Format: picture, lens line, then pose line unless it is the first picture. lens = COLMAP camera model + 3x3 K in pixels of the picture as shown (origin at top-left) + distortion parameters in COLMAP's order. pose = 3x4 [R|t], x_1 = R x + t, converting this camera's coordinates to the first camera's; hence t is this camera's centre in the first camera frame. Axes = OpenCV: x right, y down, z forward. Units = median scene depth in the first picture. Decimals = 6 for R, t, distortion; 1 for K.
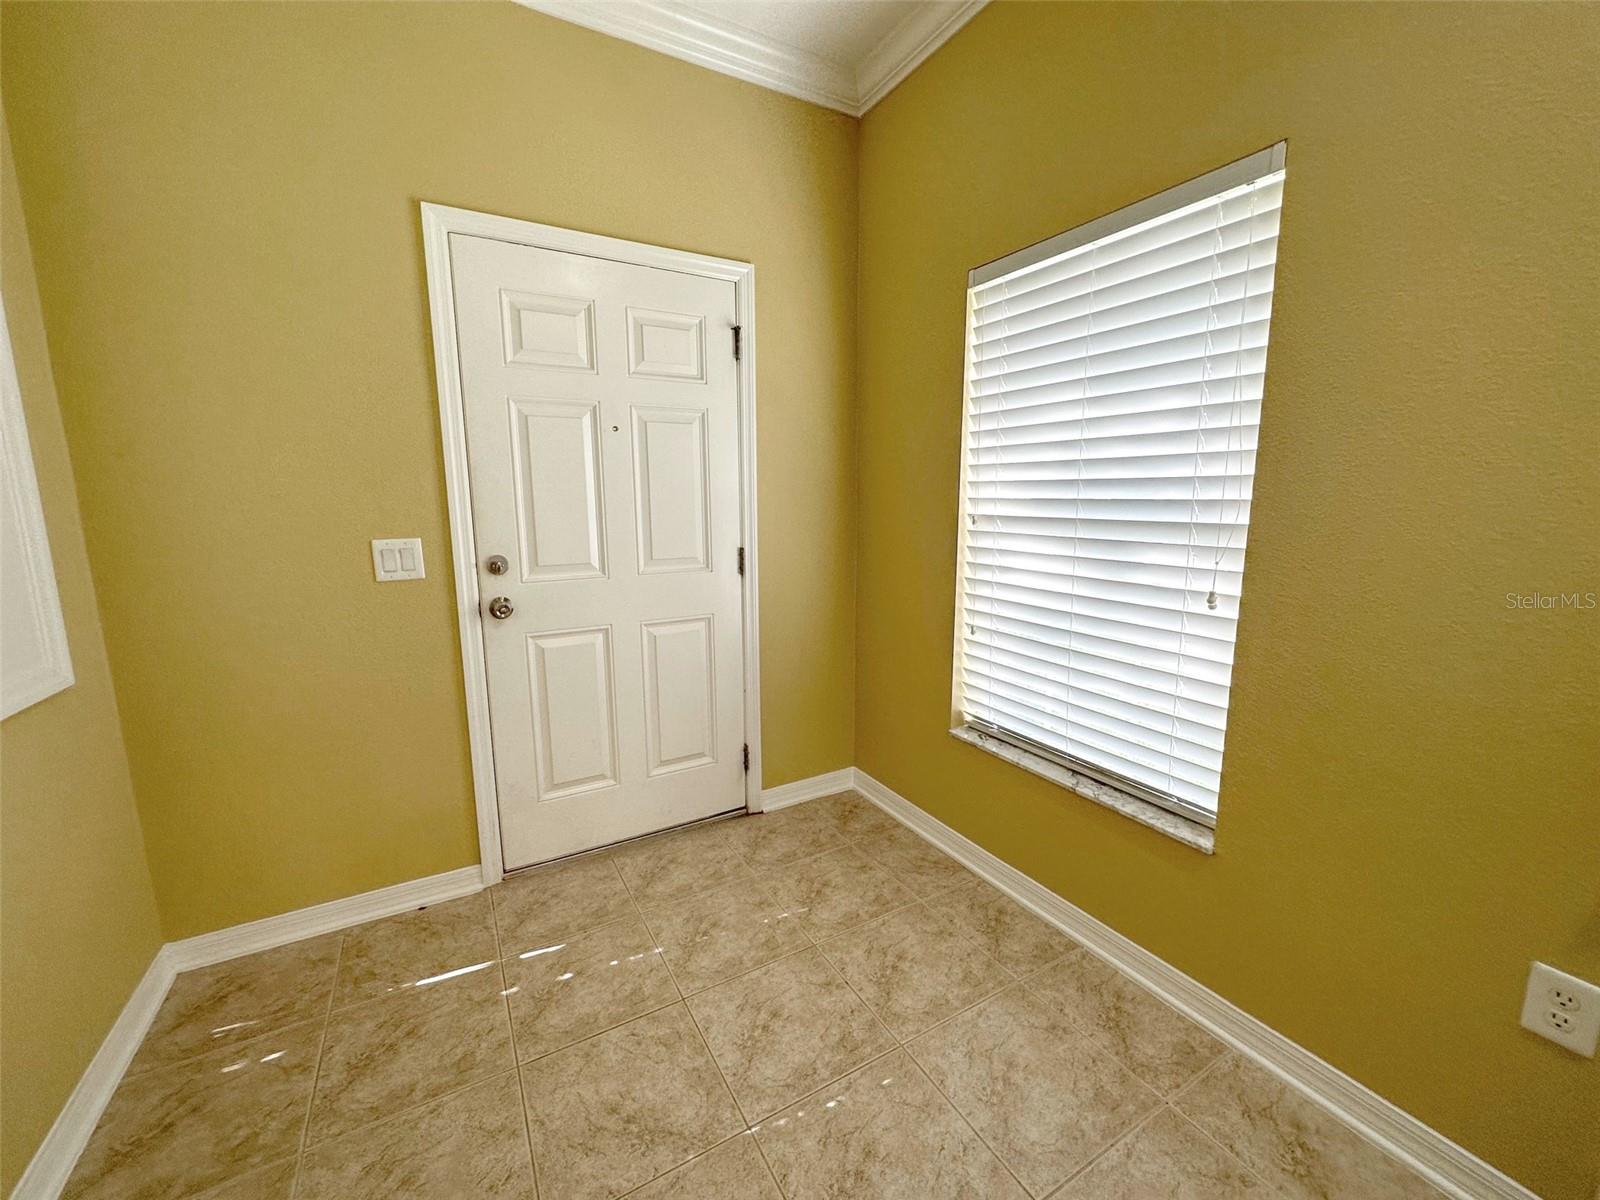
lens RADIAL K [[644.4, 0, 800.6], [0, 644.4, 598.7], [0, 0, 1]] dist [-0.001254, 0.000229]
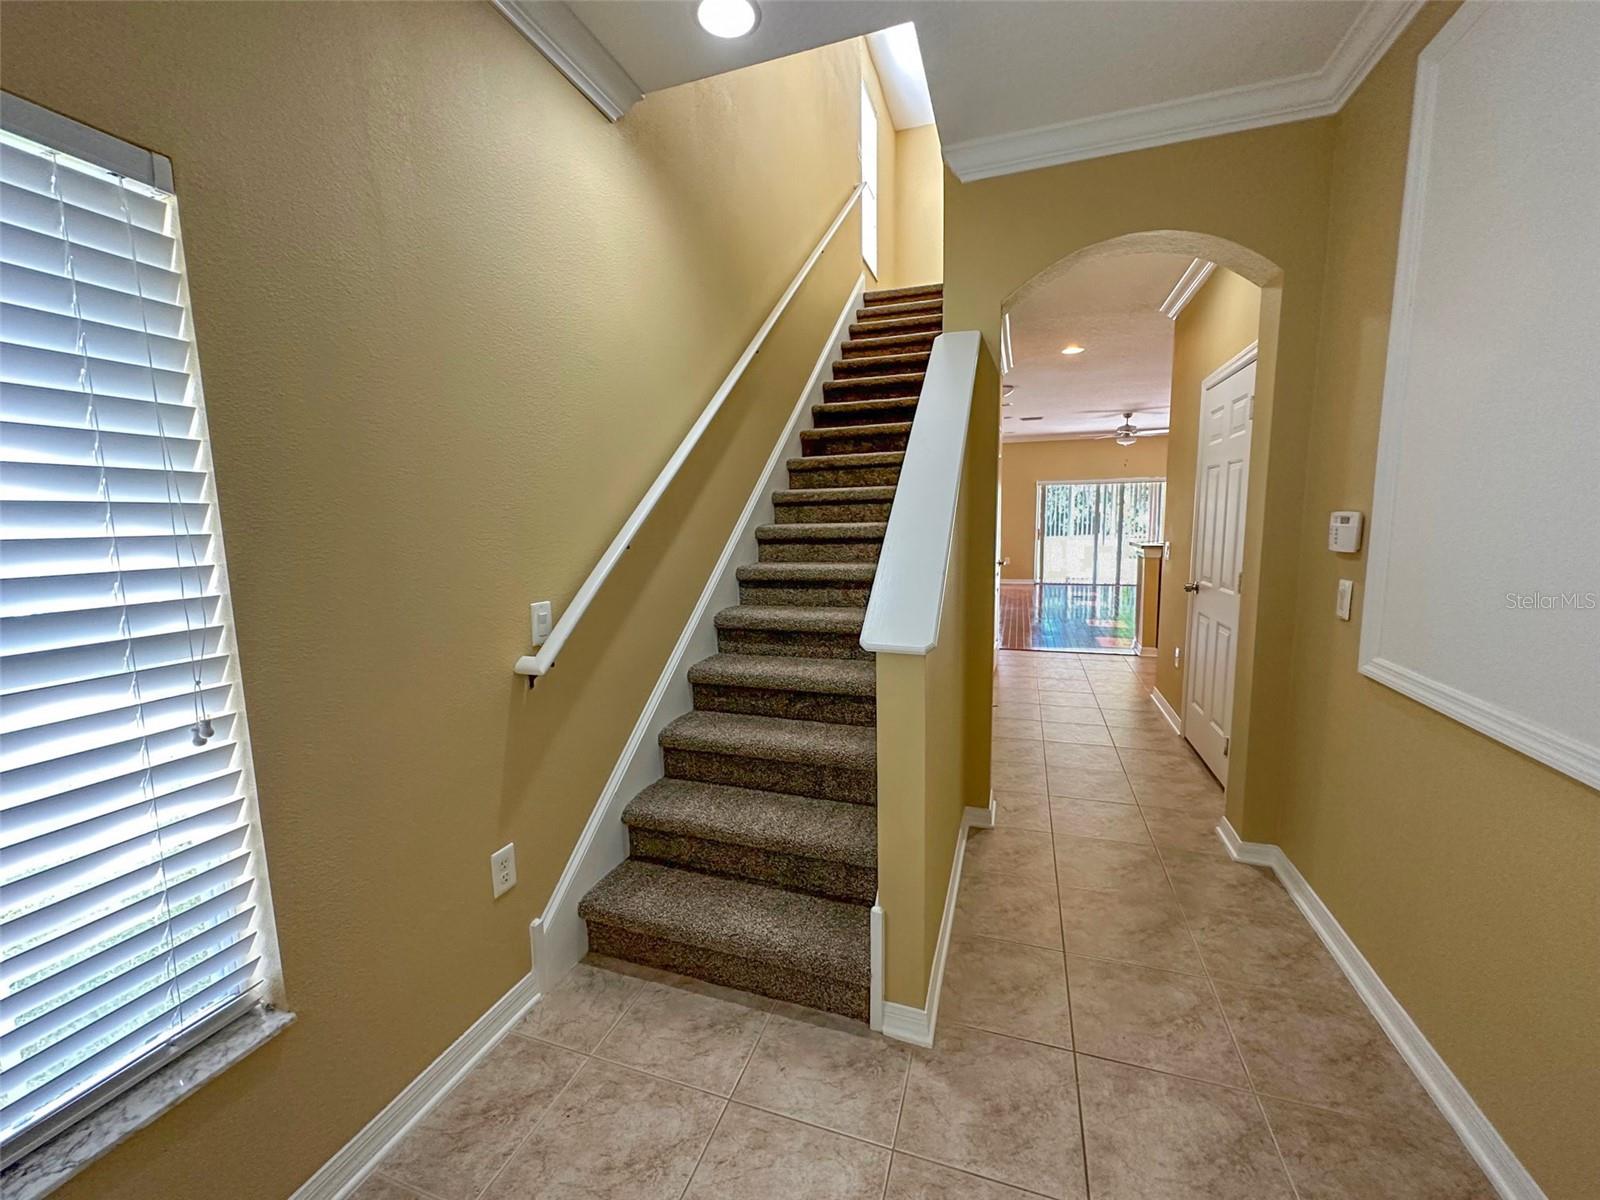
lens RADIAL K [[644.4, 0, 798.8], [0, 644.4, 600.1], [0, 0, 1]] dist [-0.001254, 0.000229]
pose [[-0.663748, -0.078319, 0.743845, -0.377952], [0.143378, 0.962737, 0.229305, -0.227874], [-0.734086, 0.258852, -0.627785, 0.973995]]
